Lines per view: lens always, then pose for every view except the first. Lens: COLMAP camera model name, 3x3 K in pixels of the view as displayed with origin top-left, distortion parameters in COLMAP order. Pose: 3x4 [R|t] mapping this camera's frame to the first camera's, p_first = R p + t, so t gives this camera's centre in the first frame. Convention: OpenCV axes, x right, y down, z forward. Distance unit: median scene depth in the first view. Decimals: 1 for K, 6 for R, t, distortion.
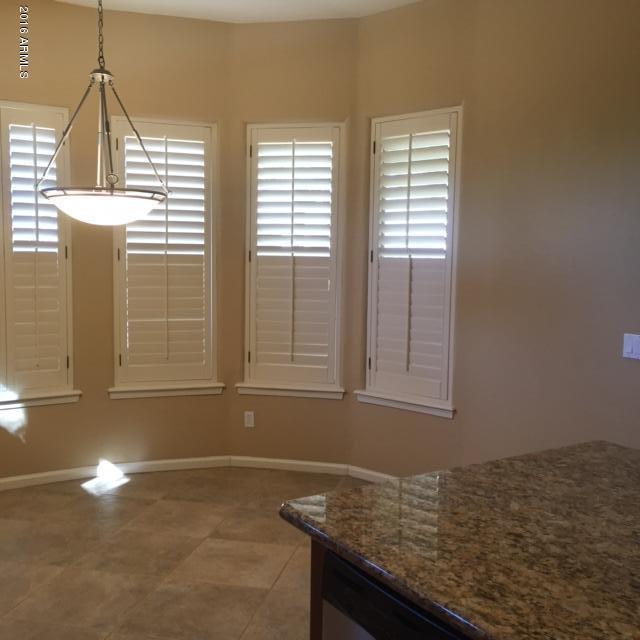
lens RADIAL K [[735.7, 0, 320.0], [0, 735.7, 320.0], [0, 0, 1]] dist [0.063416, -0.048181]
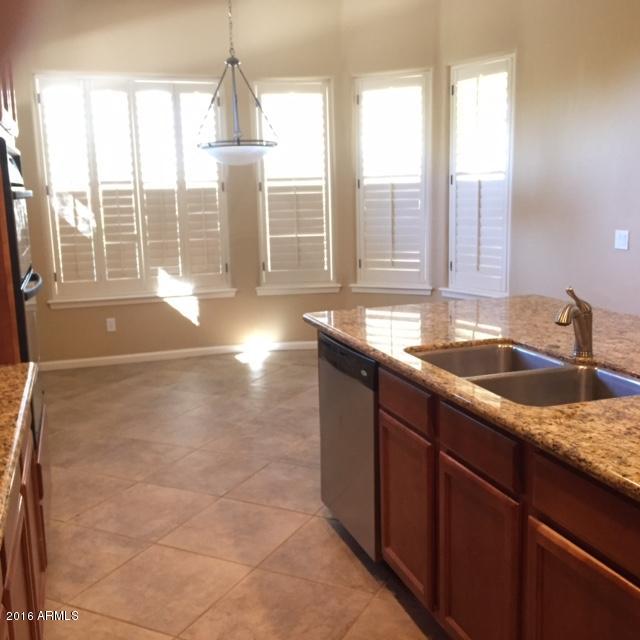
lens RADIAL K [[735.7, 0, 320.0], [0, 735.7, 320.0], [0, 0, 1]] dist [0.063416, -0.048181]
pose [[0.971221, 0.003230, -0.238159, 0.152948], [0.018490, 0.995868, 0.088909, 0.035319], [0.237462, -0.090754, 0.967148, -0.286921]]
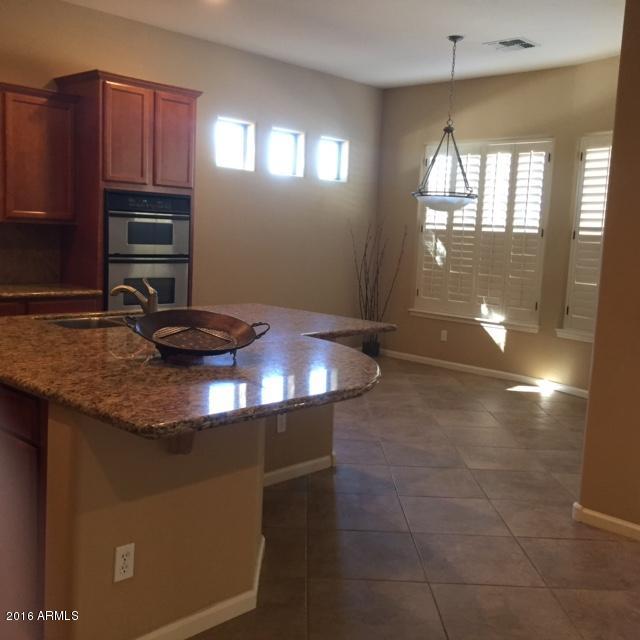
lens RADIAL K [[735.7, 0, 320.0], [0, 735.7, 320.0], [0, 0, 1]] dist [0.063416, -0.048181]
pose [[0.240866, 0.119501, -0.963173, 1.009299], [-0.125377, 0.987907, 0.091216, 0.002563], [0.962426, 0.098789, 0.252936, 0.202891]]
